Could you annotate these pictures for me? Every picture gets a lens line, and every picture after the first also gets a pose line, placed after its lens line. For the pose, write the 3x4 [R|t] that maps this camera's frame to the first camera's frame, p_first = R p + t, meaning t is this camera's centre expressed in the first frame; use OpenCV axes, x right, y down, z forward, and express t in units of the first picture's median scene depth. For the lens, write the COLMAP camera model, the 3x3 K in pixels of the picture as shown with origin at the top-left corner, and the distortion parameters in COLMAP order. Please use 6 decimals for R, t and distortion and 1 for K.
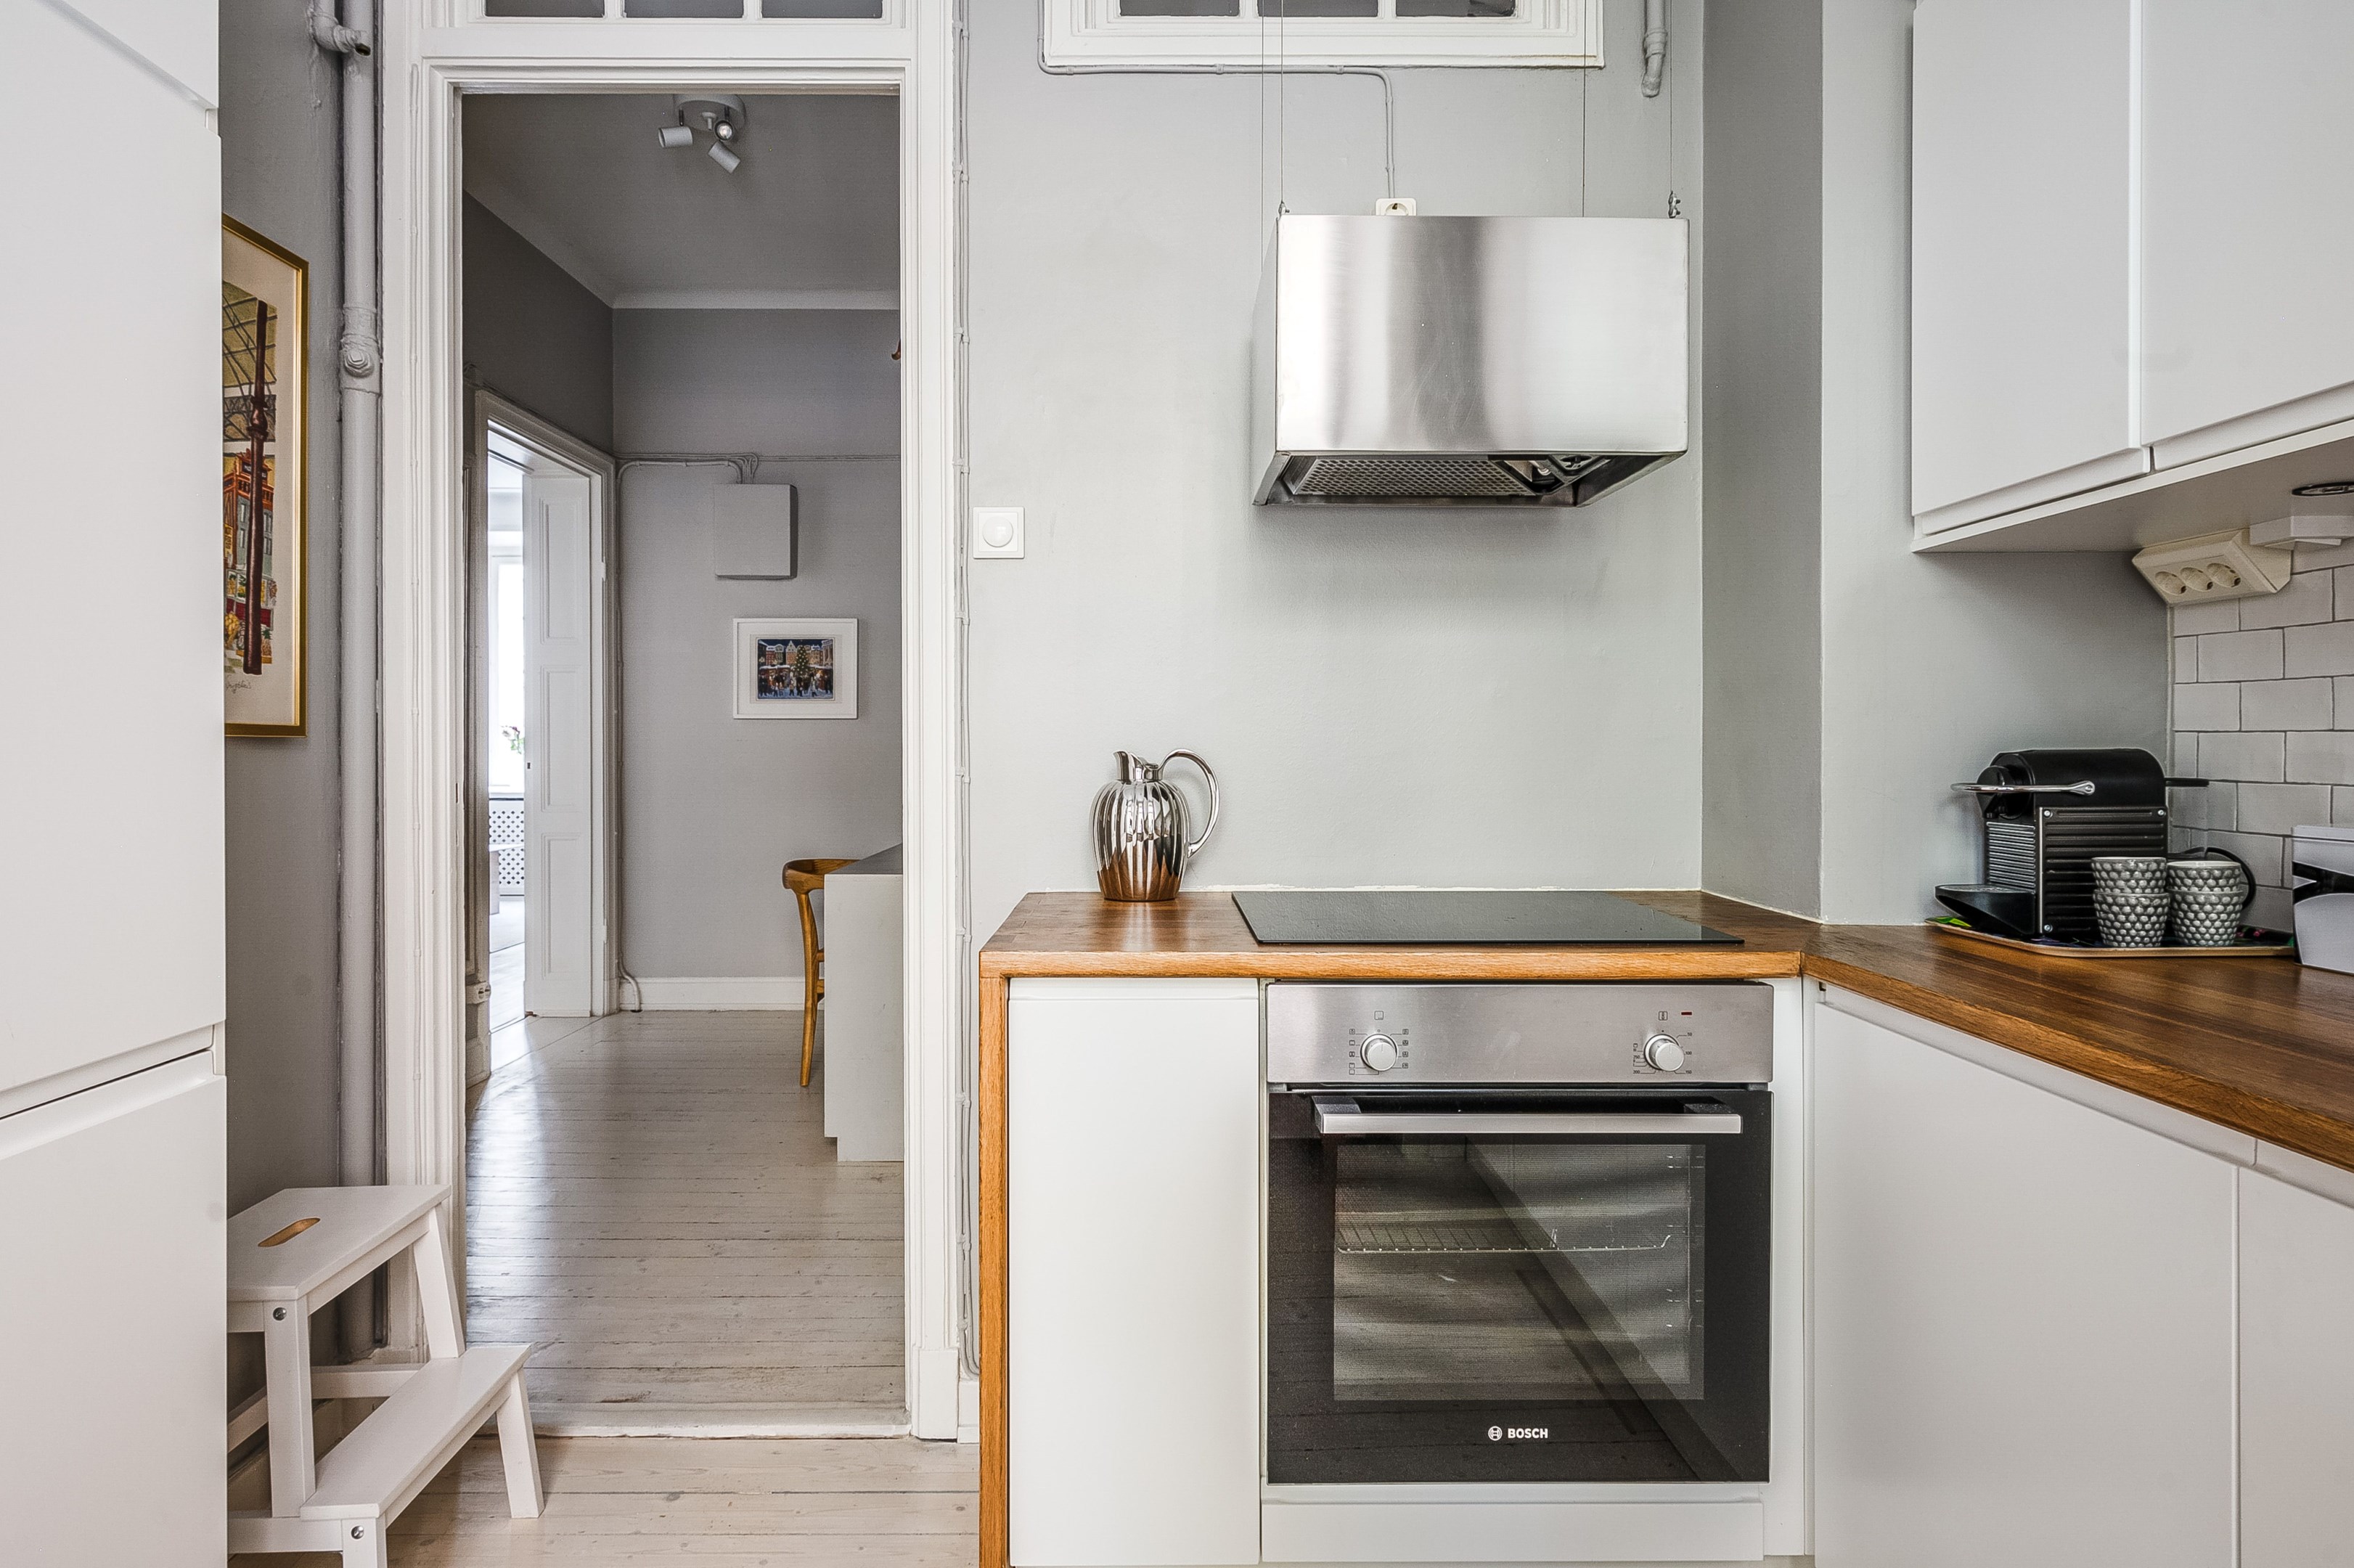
lens RADIAL K [[1241.8, 0, 1169.3], [0, 1241.8, 761.4], [0, 0, 1]] dist [0.004090, 0.001000]
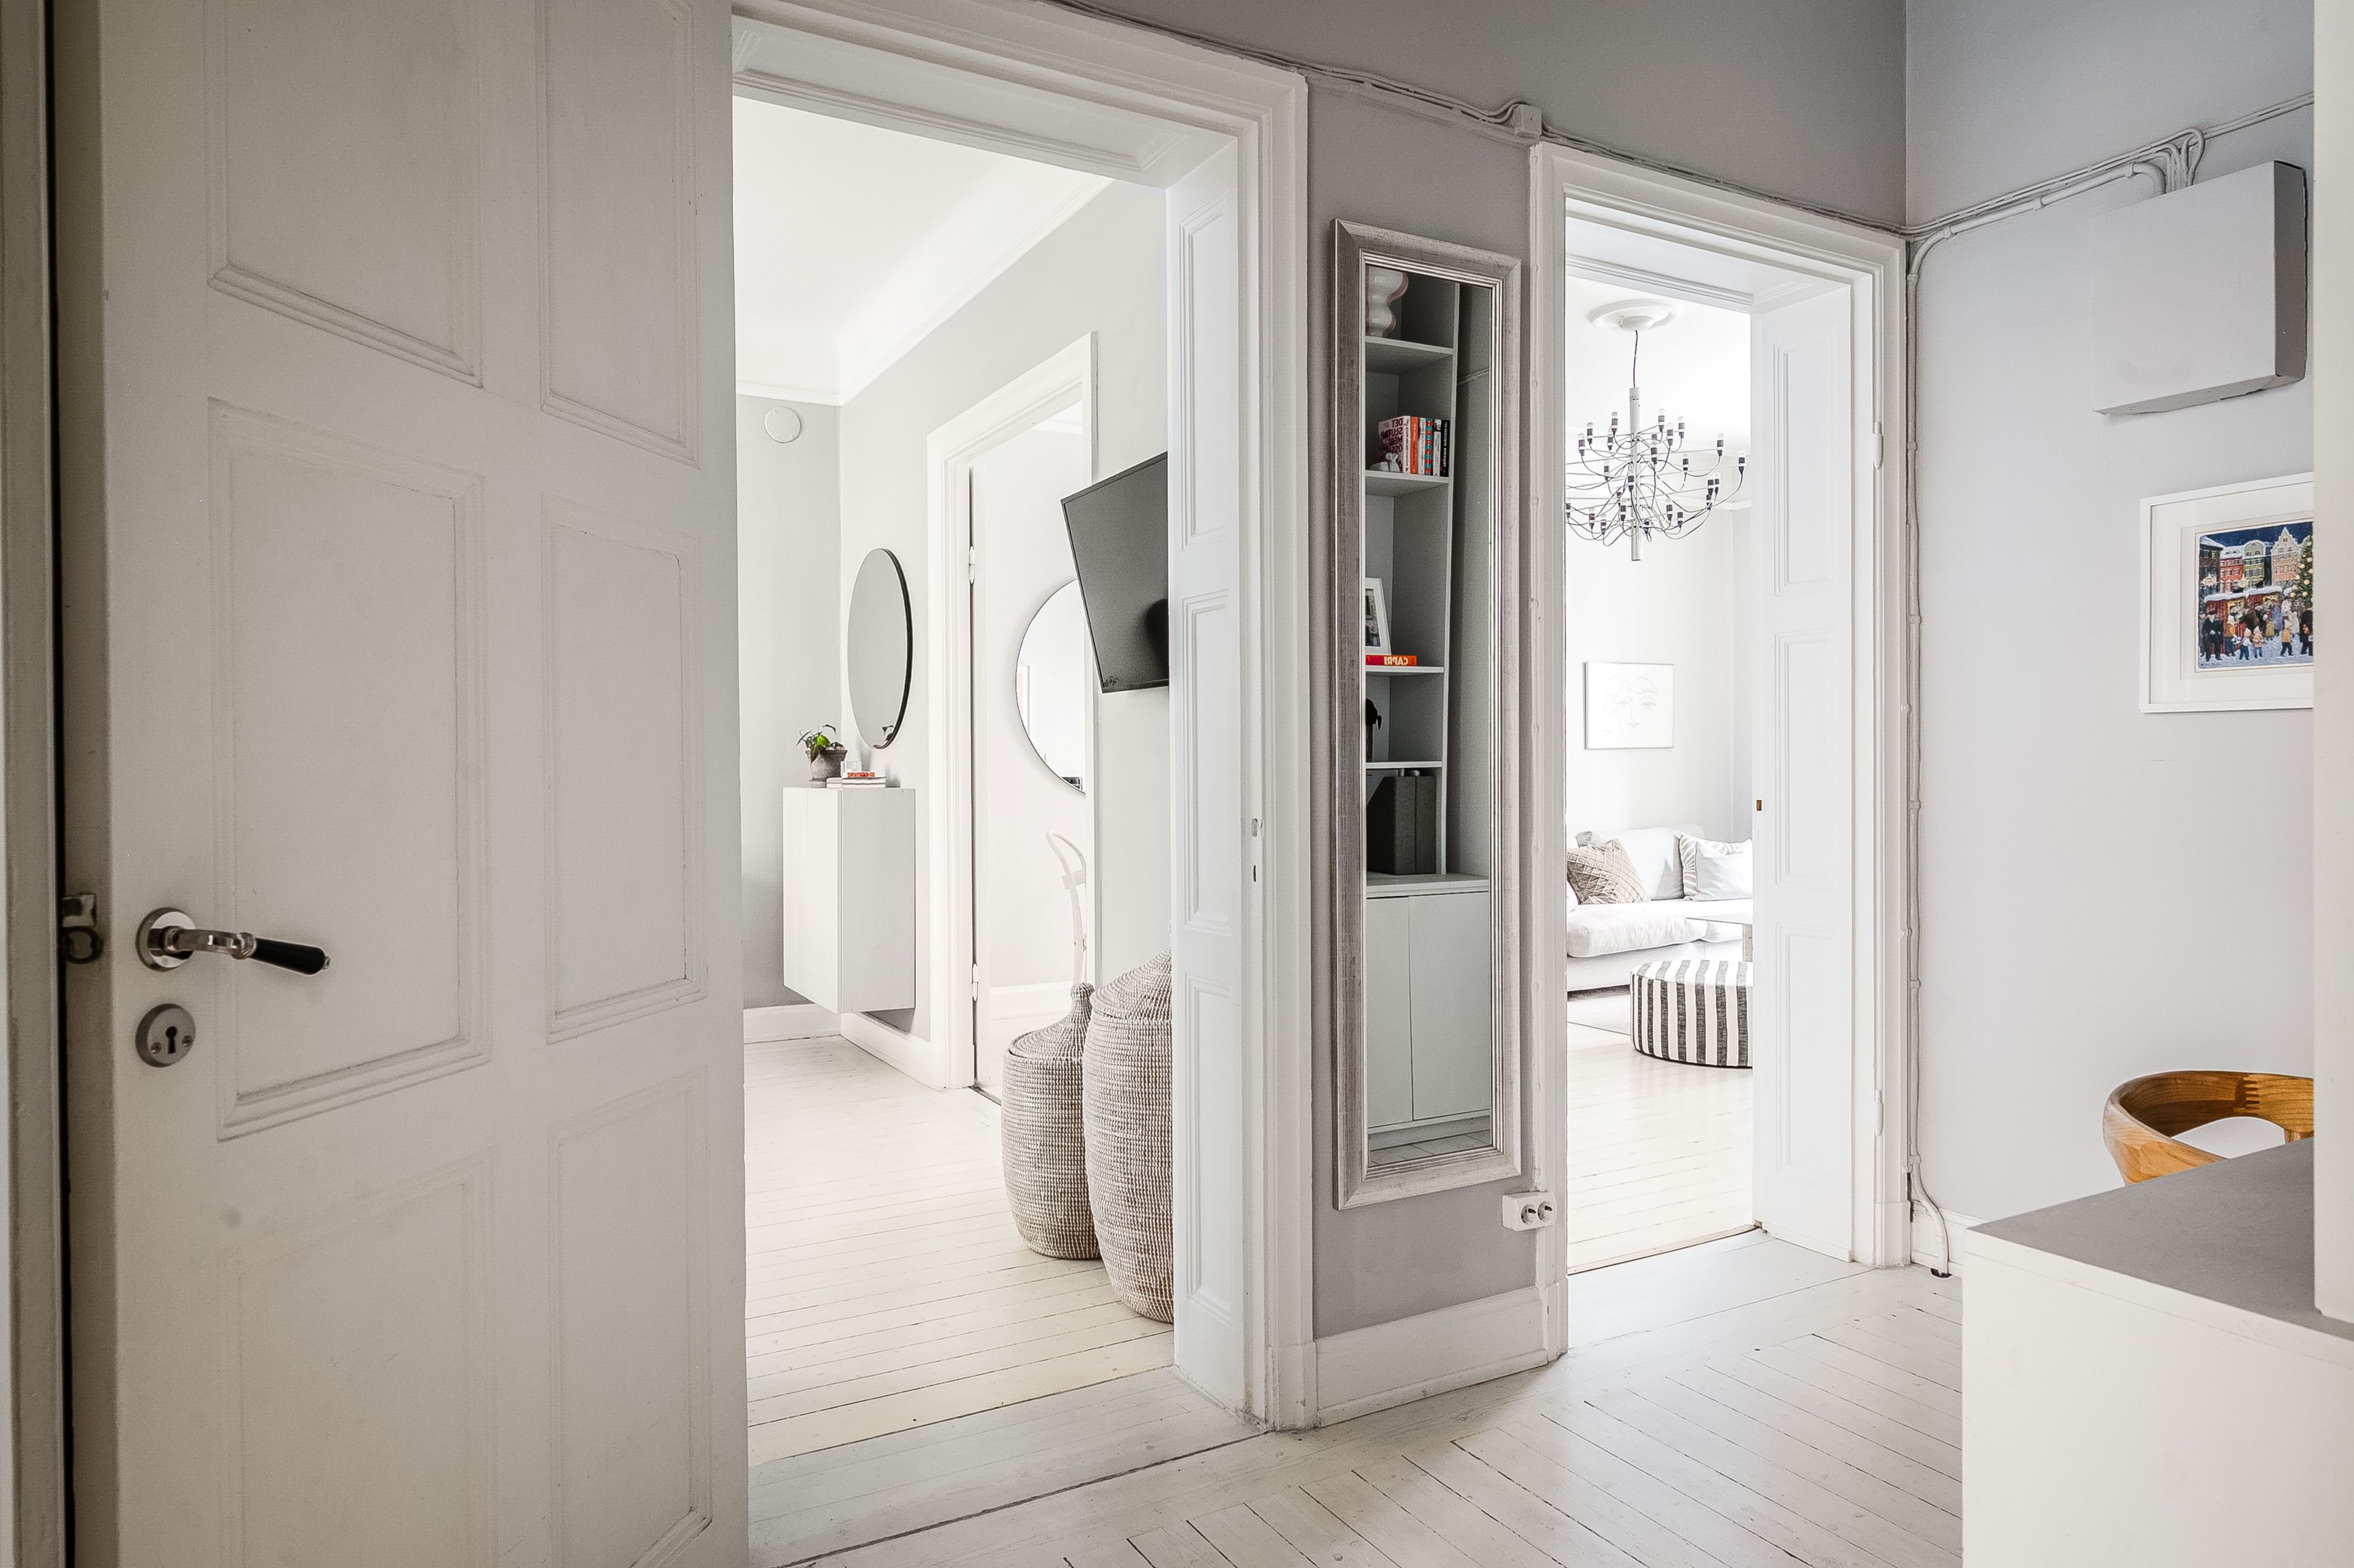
lens RADIAL K [[1453.7, 0, 1180.0], [0, 1453.7, 781.5], [0, 0, 1]] dist [0.006970, 0.001489]
pose [[0.456416, 0.006405, -0.889744, -0.026713], [-0.010912, 0.999939, 0.001601, -0.005522], [0.889700, 0.008978, 0.456458, 0.426680]]
